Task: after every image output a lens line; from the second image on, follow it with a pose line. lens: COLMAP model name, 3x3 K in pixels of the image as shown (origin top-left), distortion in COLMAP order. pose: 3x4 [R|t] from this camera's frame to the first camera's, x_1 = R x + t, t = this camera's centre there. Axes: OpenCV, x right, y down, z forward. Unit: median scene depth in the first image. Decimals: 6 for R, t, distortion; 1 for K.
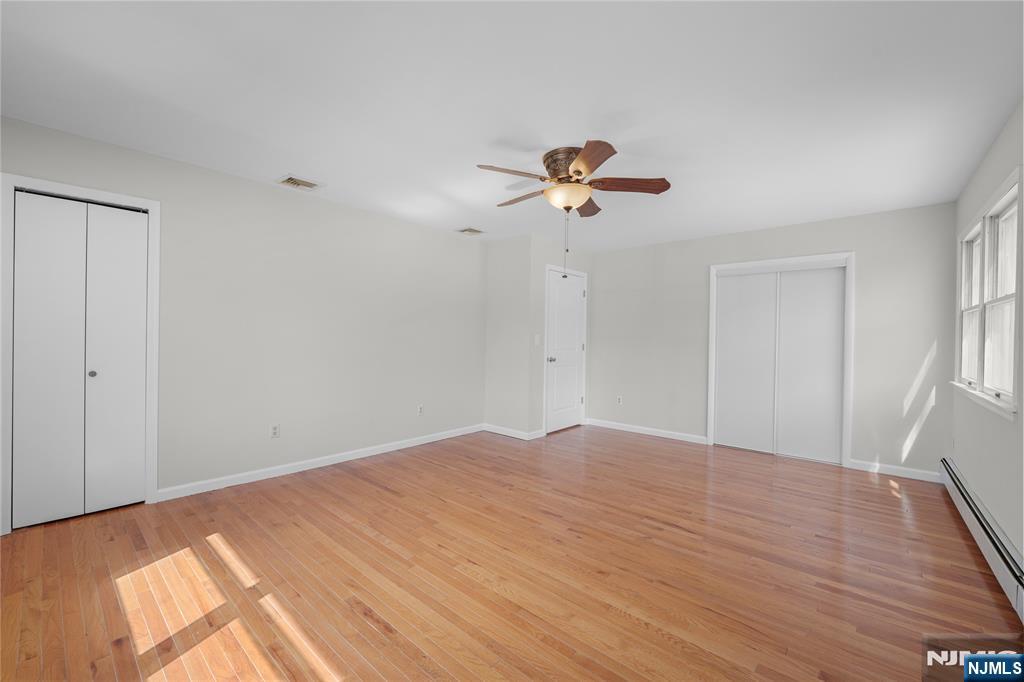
lens RADIAL K [[414.2, 0, 511.6], [0, 414.2, 337.4], [0, 0, 1]] dist [-0.001116, -0.000181]
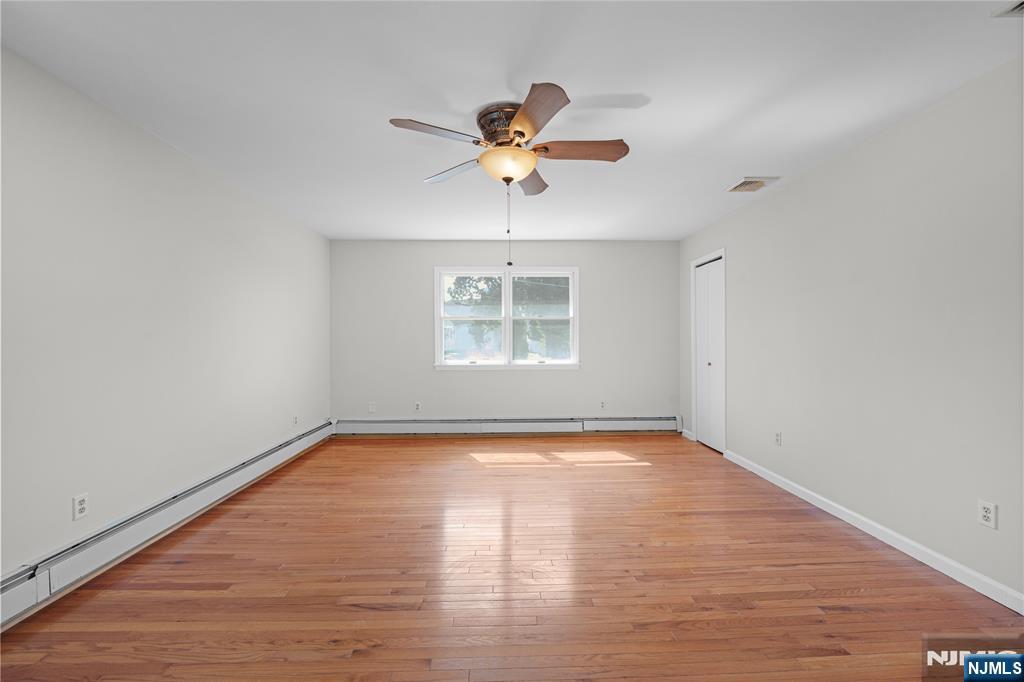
lens RADIAL K [[414.2, 0, 511.6], [0, 414.2, 337.4], [0, 0, 1]] dist [-0.001116, -0.000181]
pose [[-0.730745, -0.018344, -0.682404, 0.688501], [-0.011719, 0.999829, -0.014329, 0.013490], [0.682550, -0.002474, -0.730835, 1.607103]]
